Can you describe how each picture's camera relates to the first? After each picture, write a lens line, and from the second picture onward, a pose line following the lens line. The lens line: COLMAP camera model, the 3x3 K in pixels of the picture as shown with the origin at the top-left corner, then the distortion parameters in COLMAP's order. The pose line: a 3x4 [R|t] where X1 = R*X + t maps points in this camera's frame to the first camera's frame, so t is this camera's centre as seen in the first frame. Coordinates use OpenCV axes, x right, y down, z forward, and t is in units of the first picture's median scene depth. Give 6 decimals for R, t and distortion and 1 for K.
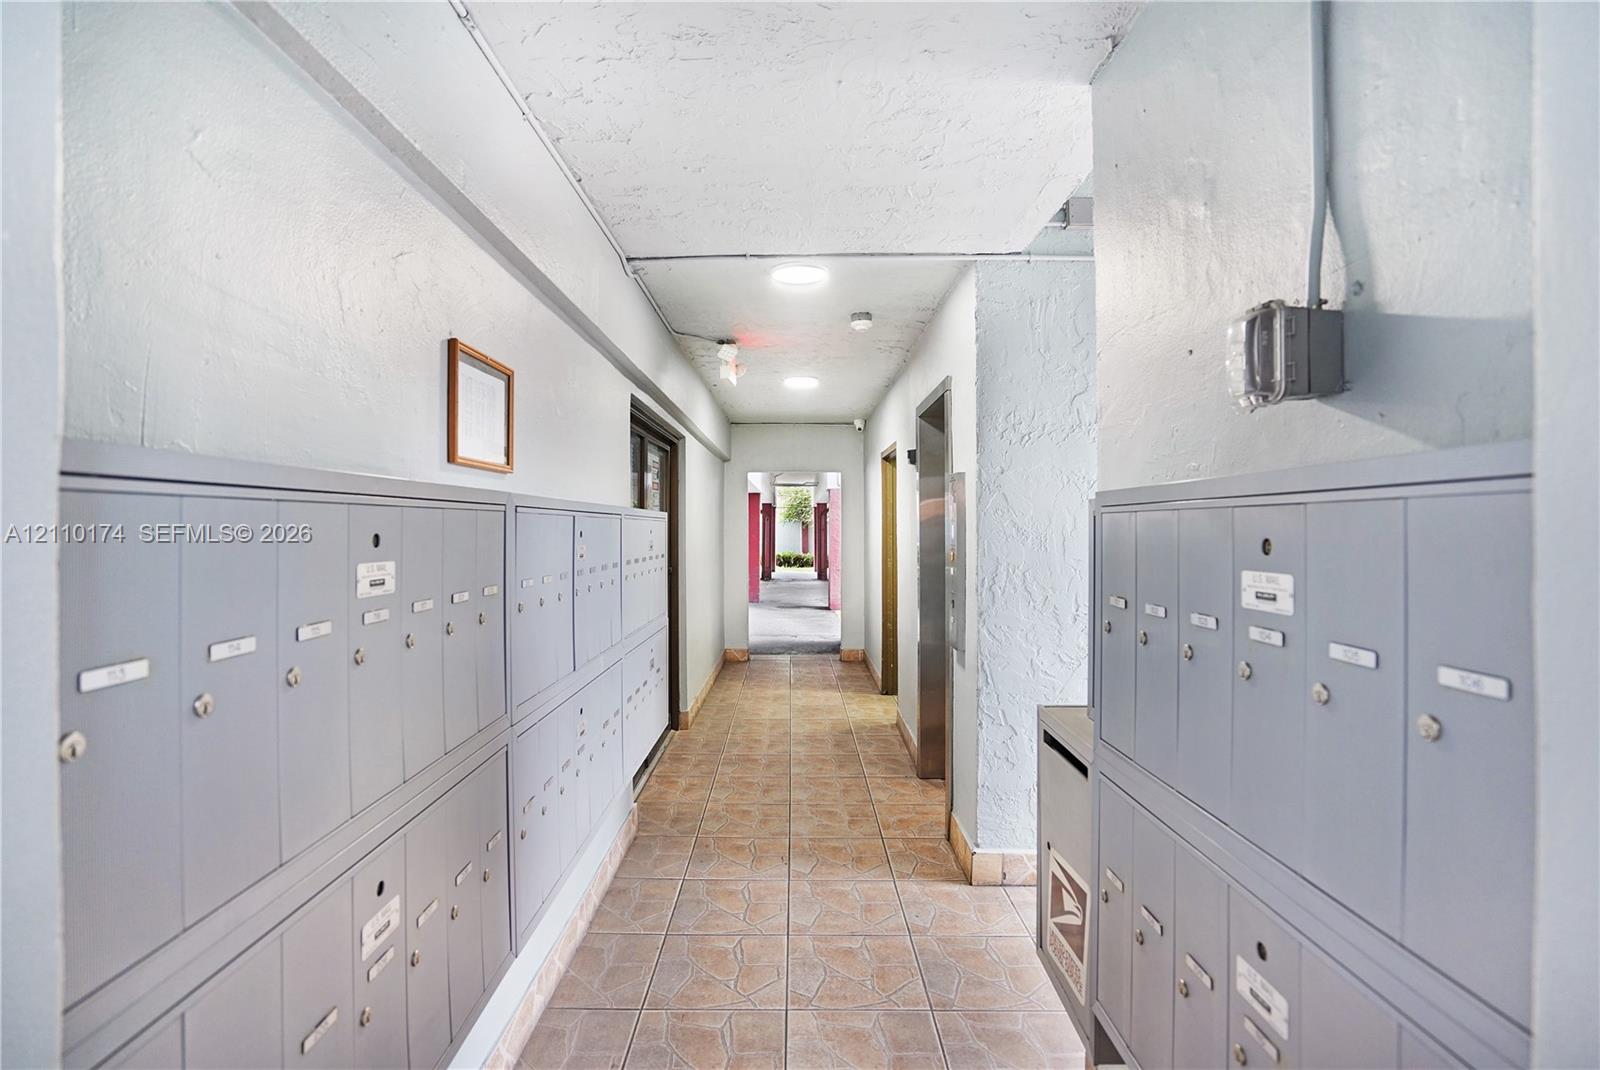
lens RADIAL K [[759.5, 0, 797.0], [0, 759.5, 538.1], [0, 0, 1]] dist [-0.052720, 0.019676]
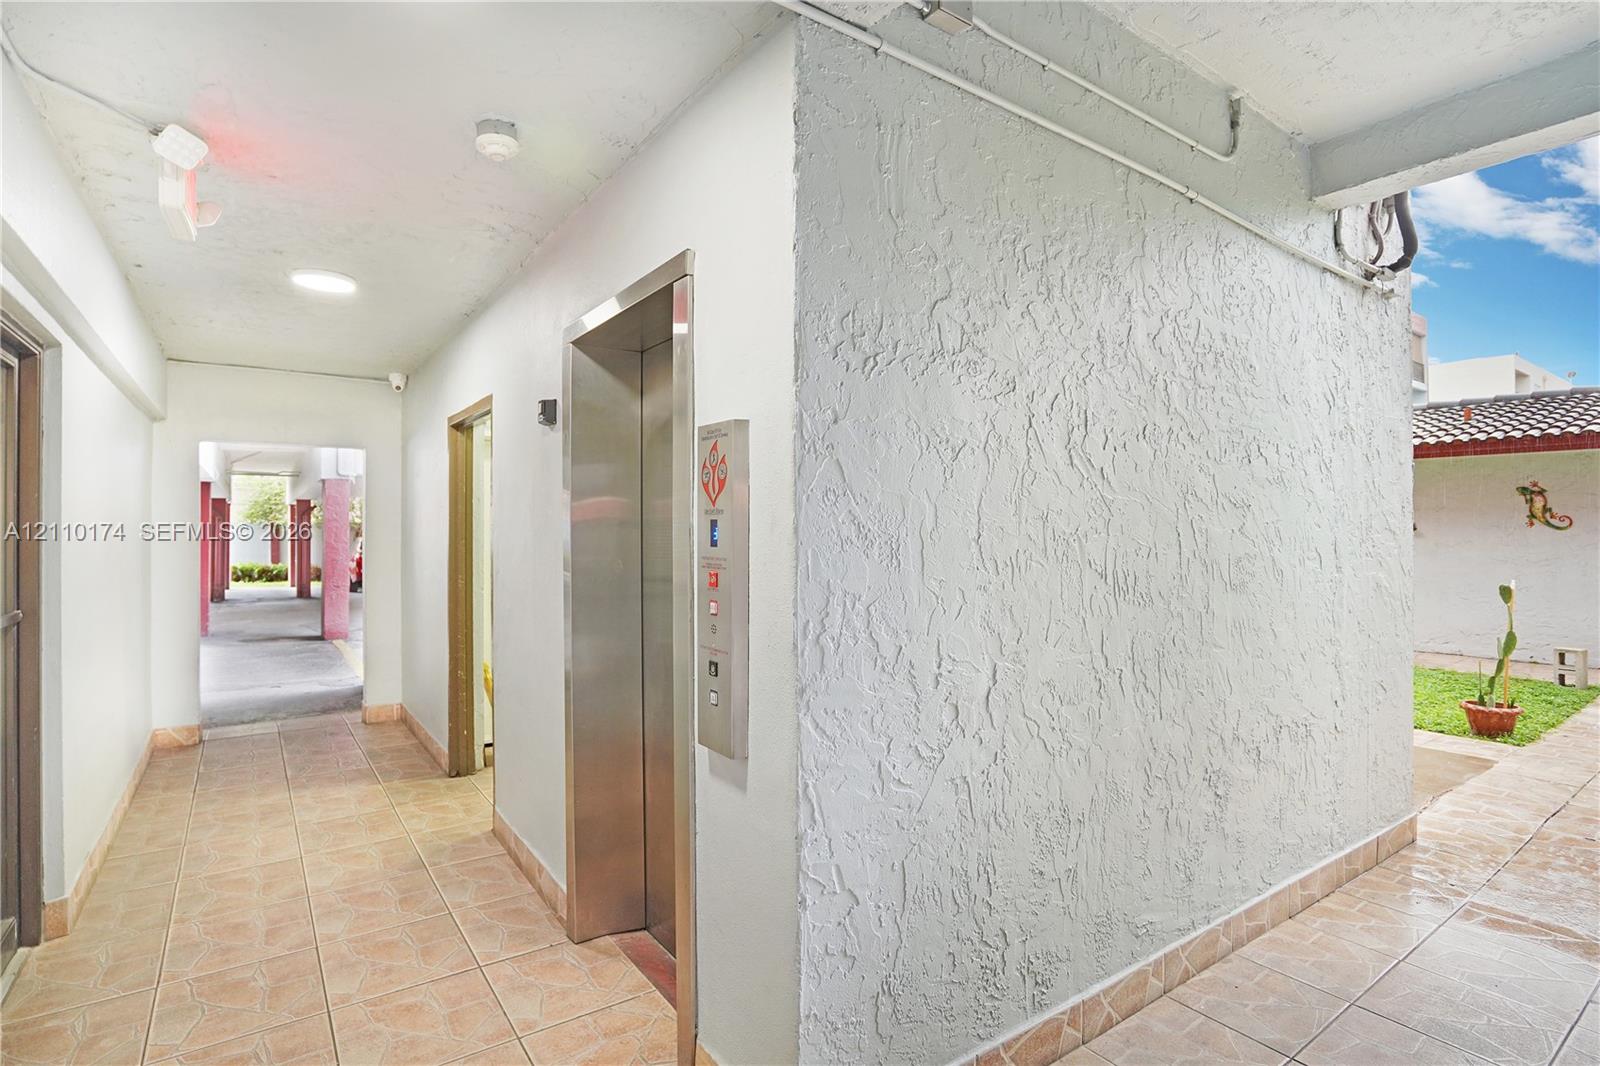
lens RADIAL K [[759.5, 0, 773.4], [0, 759.5, 529.2], [0, 0, 1]] dist [-0.052720, 0.019676]
pose [[0.818627, 0.003226, 0.574316, -0.043330], [0.006739, 0.999861, -0.015223, -0.001665], [-0.574286, 0.016332, 0.818492, 0.354146]]
